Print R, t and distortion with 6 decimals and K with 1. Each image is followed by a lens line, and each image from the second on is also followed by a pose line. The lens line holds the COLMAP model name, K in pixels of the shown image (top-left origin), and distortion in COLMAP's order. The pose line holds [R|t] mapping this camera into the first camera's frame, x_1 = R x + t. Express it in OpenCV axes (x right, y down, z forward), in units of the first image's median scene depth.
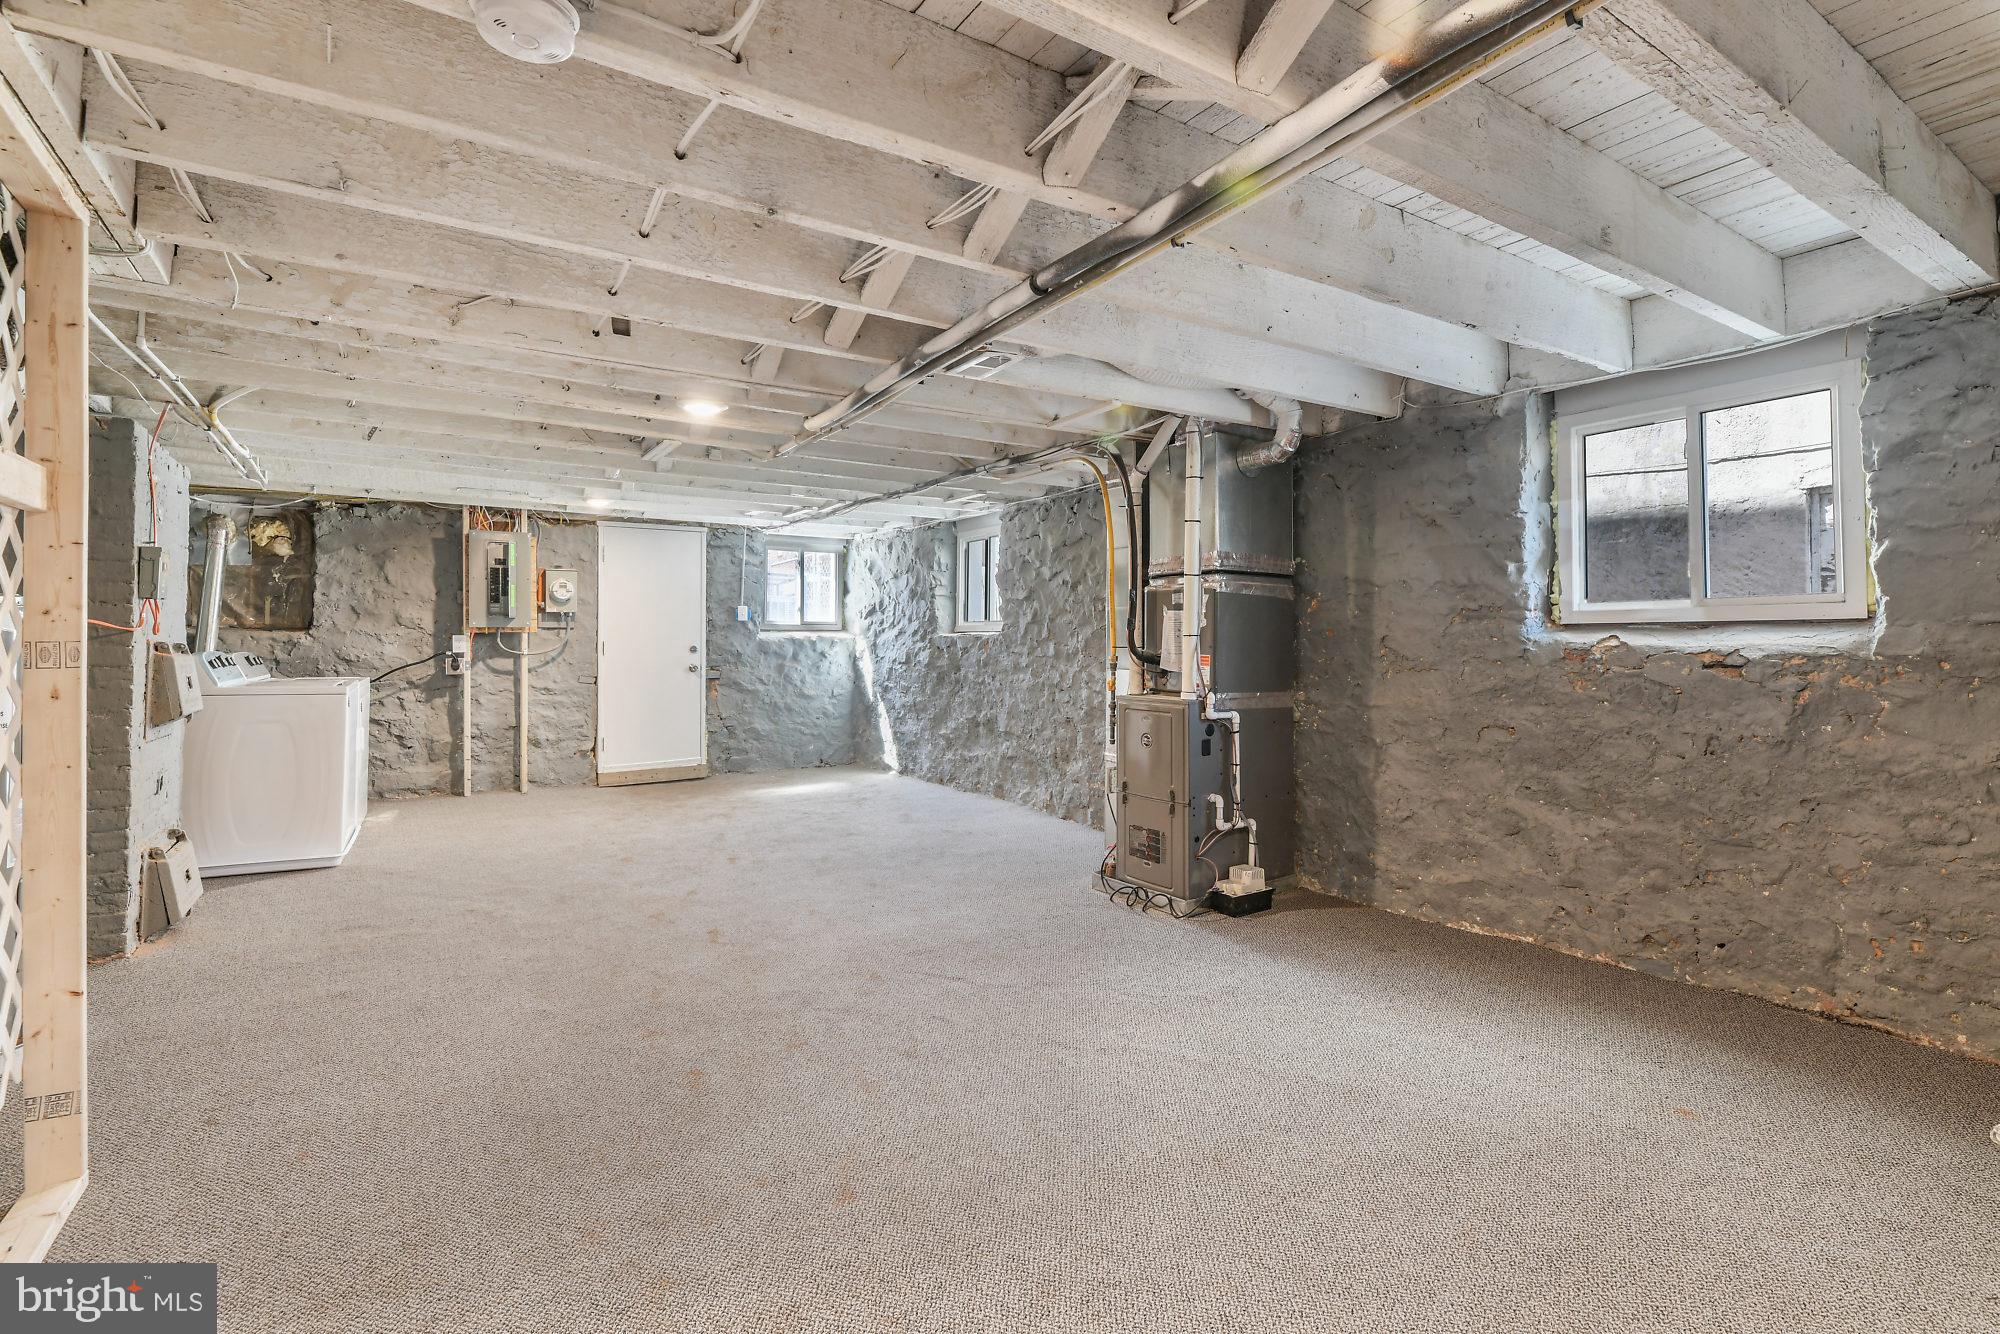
lens RADIAL K [[871.1, 0, 1007.0], [0, 871.1, 647.0], [0, 0, 1]] dist [-0.003572, -0.001140]
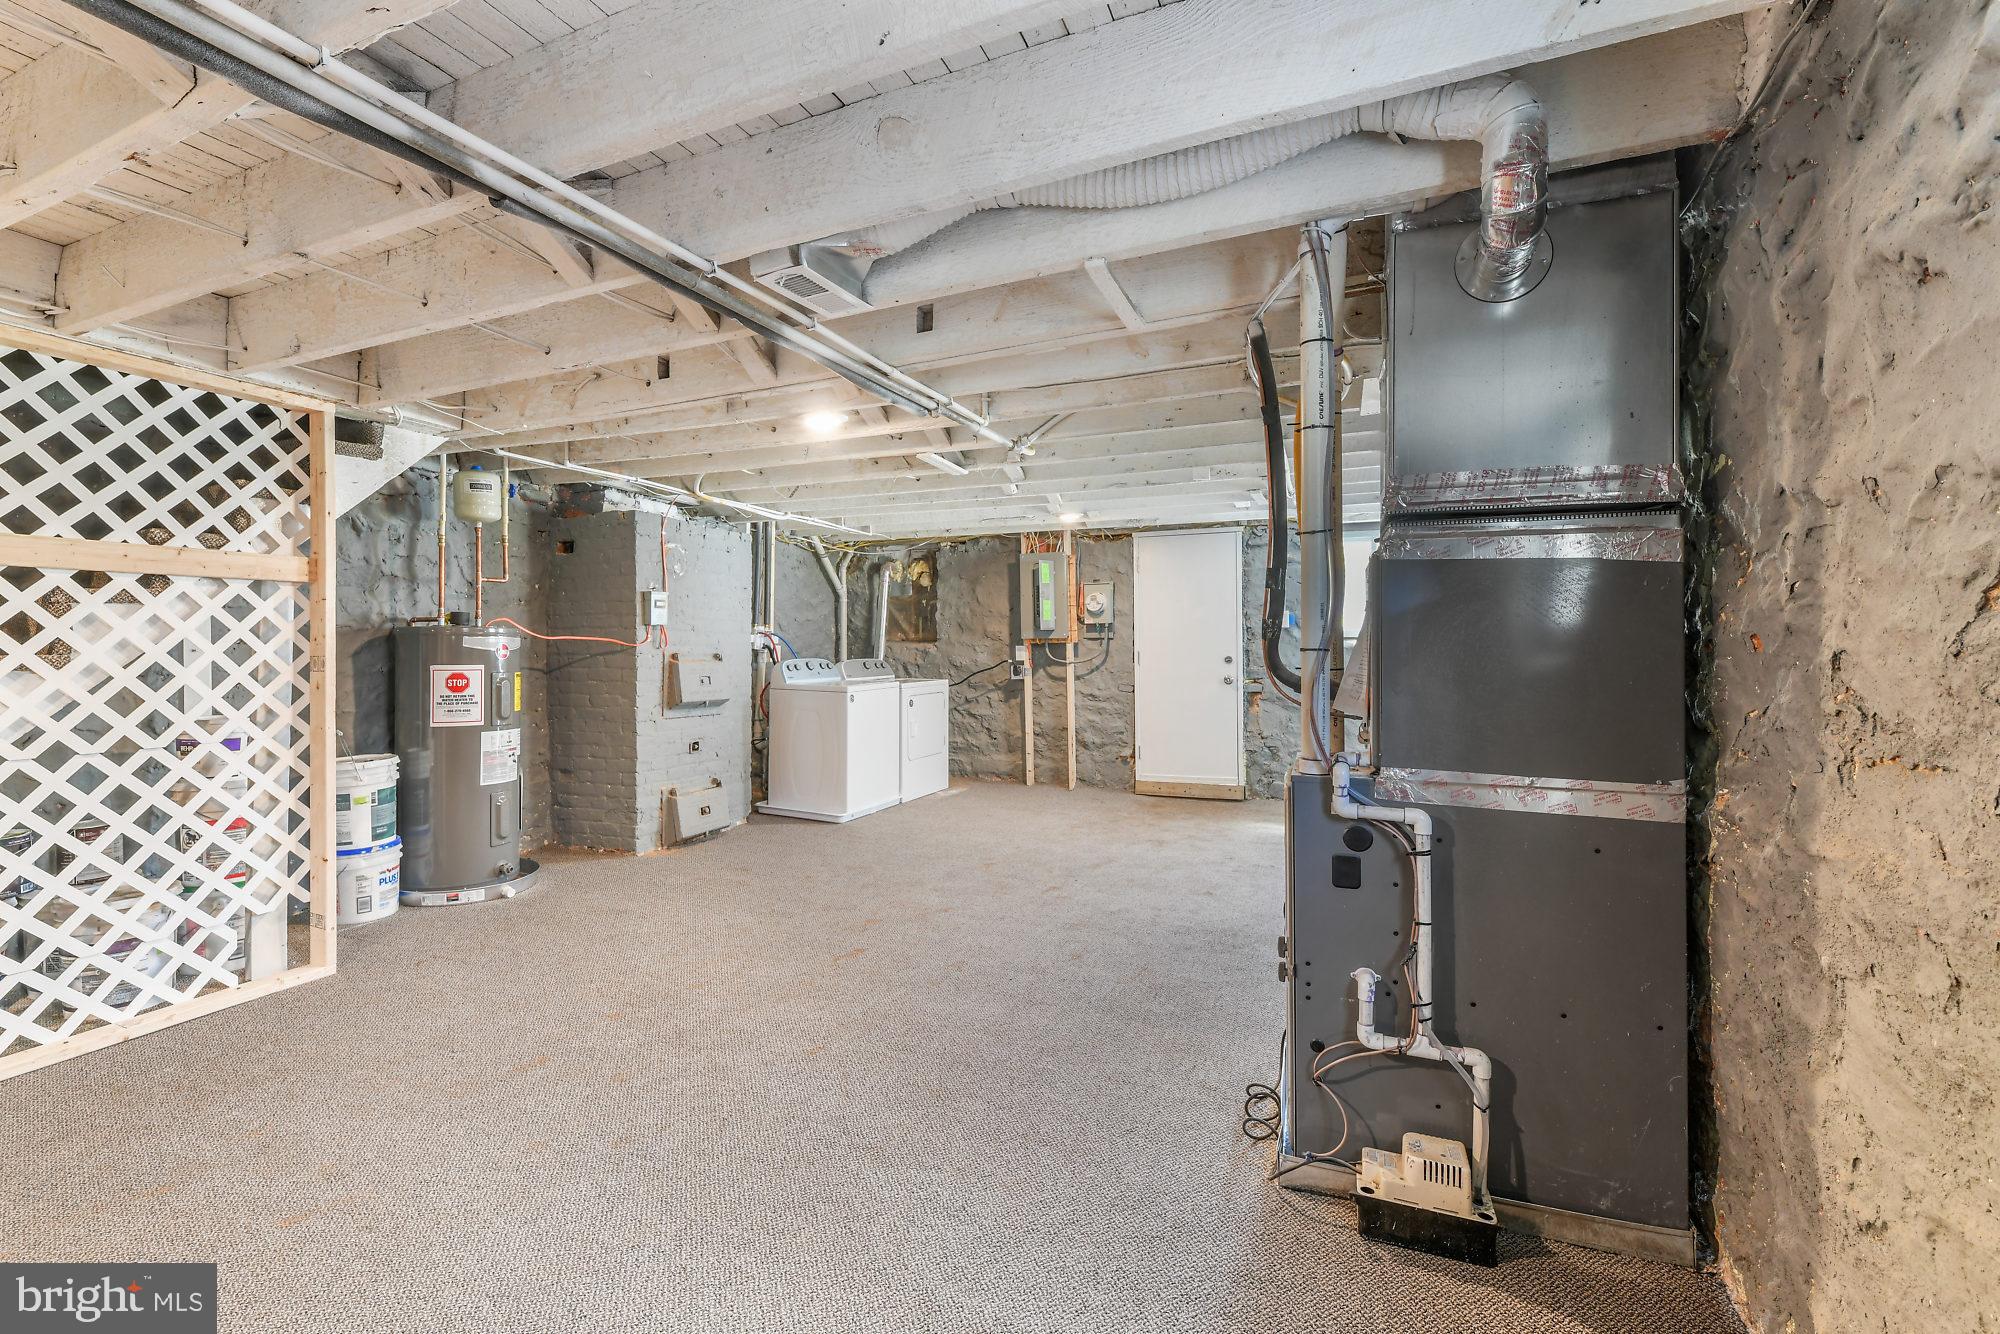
lens RADIAL K [[871.1, 0, 997.3], [0, 871.1, 657.1], [0, 0, 1]] dist [-0.003572, -0.001140]
pose [[0.555731, 0.009047, -0.831313, 0.319259], [-0.004824, 0.999959, 0.007657, -0.007082], [0.831348, -0.000245, 0.555752, 0.330643]]
